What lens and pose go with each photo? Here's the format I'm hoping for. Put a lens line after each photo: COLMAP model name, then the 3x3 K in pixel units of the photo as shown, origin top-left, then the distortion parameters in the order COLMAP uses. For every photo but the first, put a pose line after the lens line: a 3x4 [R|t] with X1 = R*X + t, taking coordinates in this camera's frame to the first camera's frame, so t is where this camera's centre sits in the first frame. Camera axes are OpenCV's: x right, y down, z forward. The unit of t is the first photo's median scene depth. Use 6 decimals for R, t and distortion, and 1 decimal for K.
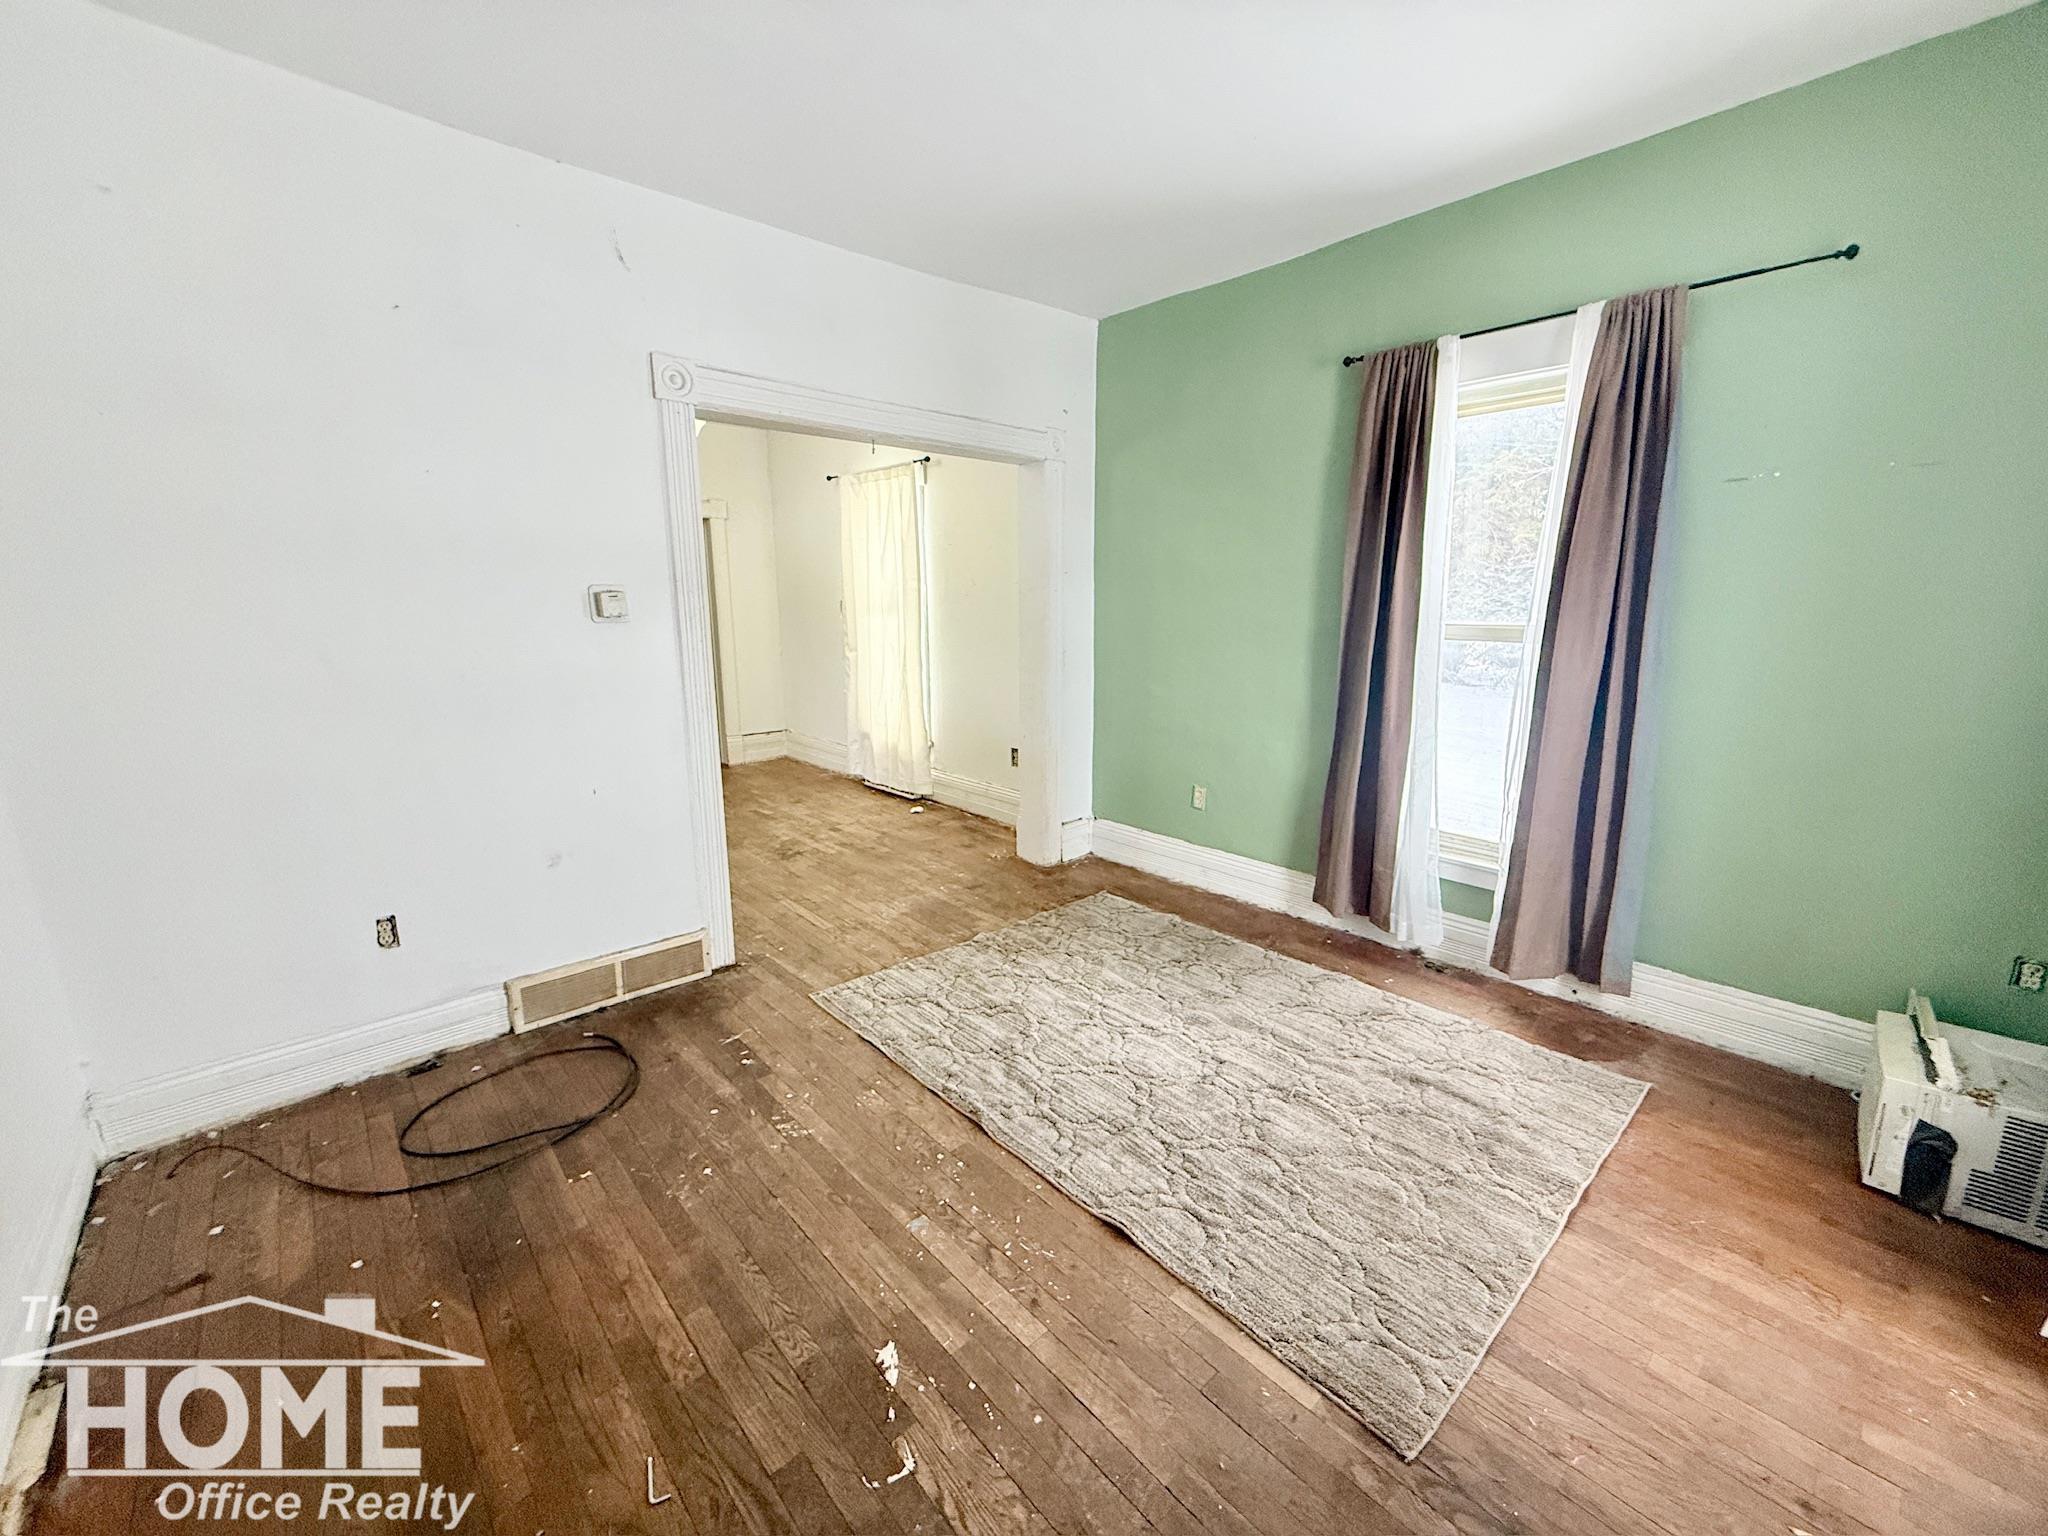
lens RADIAL K [[812.3, 0, 1021.4], [0, 812.3, 768.6], [0, 0, 1]] dist [-0.002079, 0.000070]
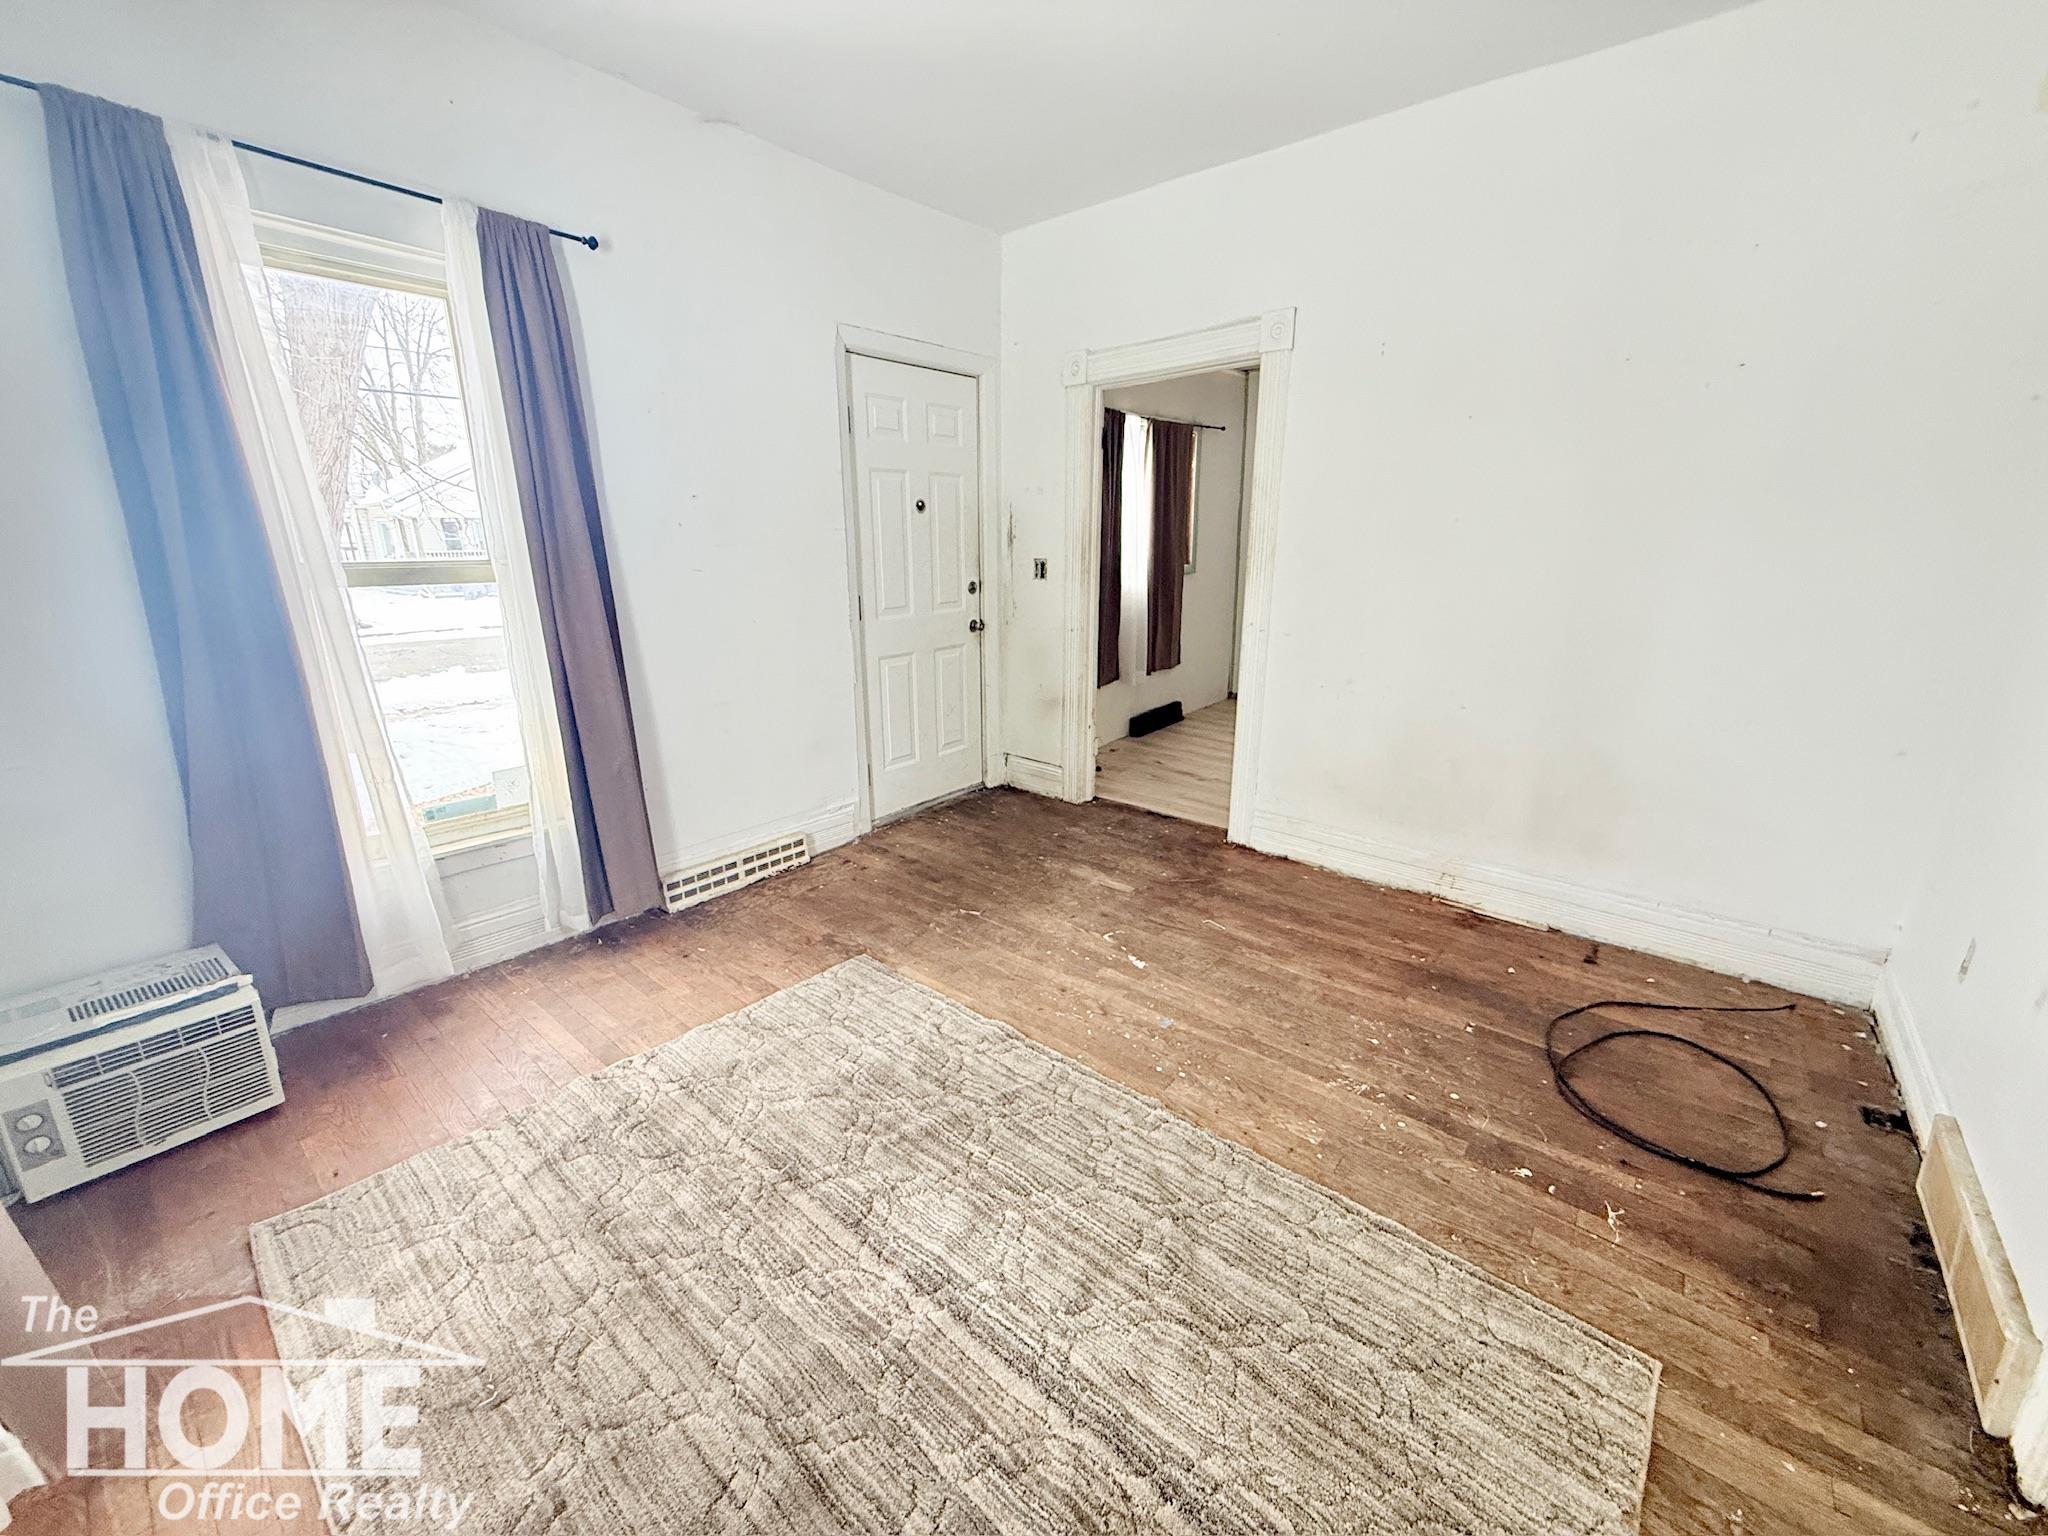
lens RADIAL K [[812.3, 0, 1026.7], [0, 812.3, 763.0], [0, 0, 1]] dist [-0.002079, 0.000070]
pose [[-0.989959, 0.039015, -0.135861, 0.187472], [-0.028989, 0.884685, 0.465287, -0.291713], [0.138347, 0.464554, -0.874671, 1.455790]]
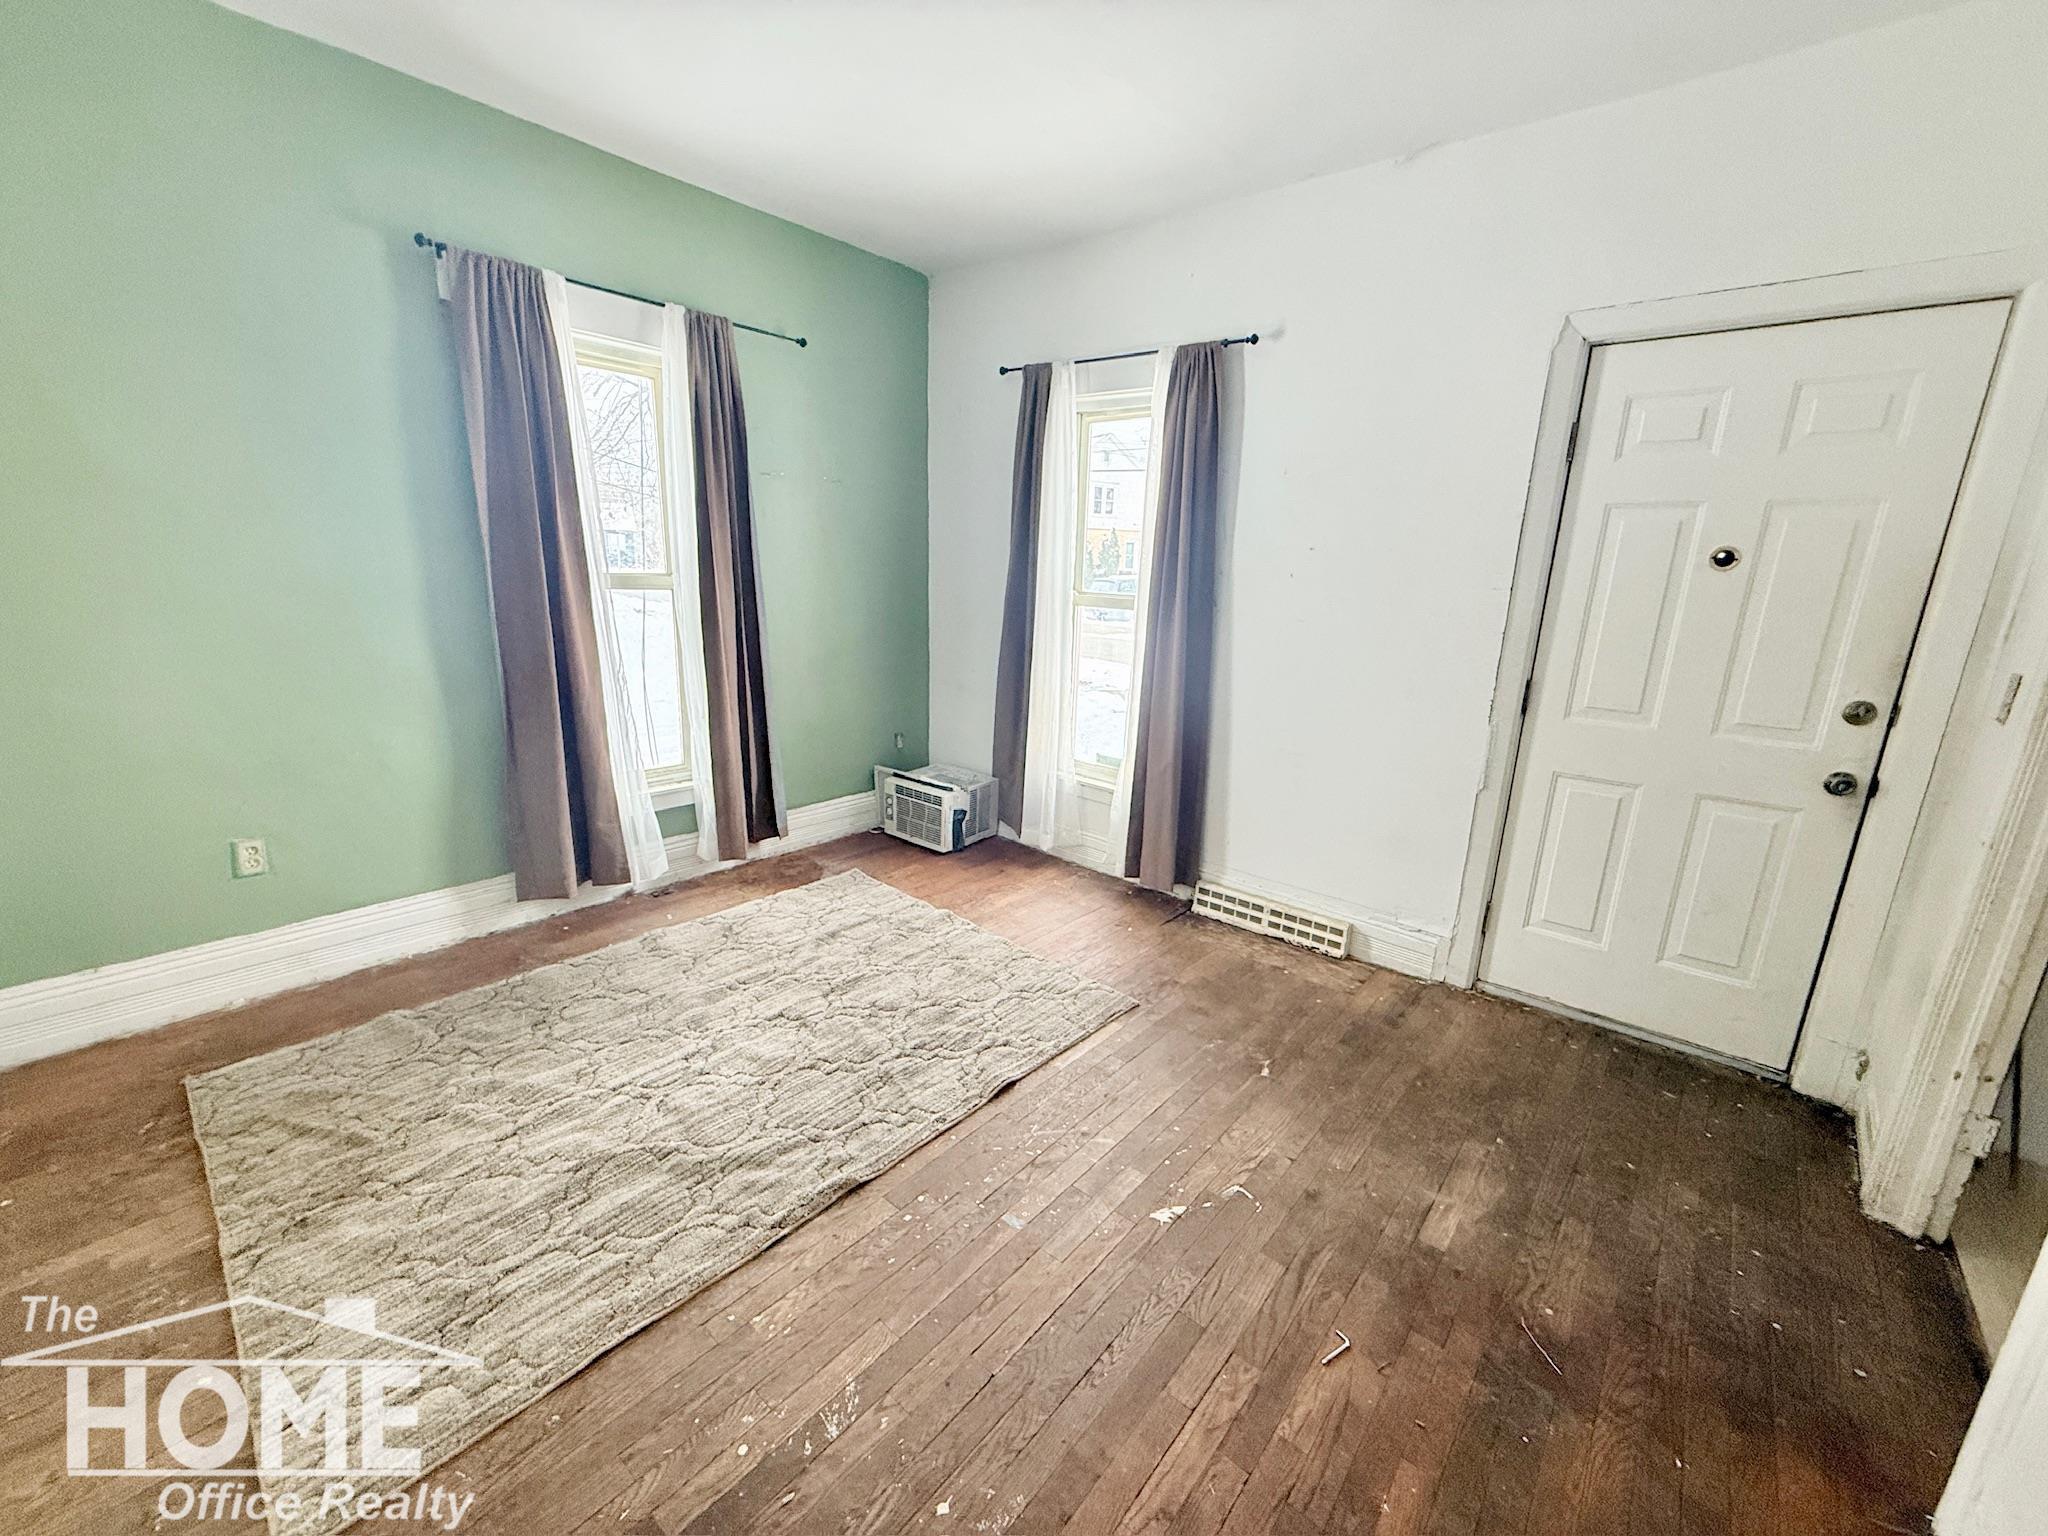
lens RADIAL K [[812.3, 0, 1022.3], [0, 812.3, 767.4], [0, 0, 1]] dist [-0.002079, 0.000070]
pose [[-0.125139, -0.240986, 0.962427, -0.708401], [0.169530, 0.950592, 0.260066, -0.147918], [-0.977548, 0.195705, -0.078102, 0.741481]]
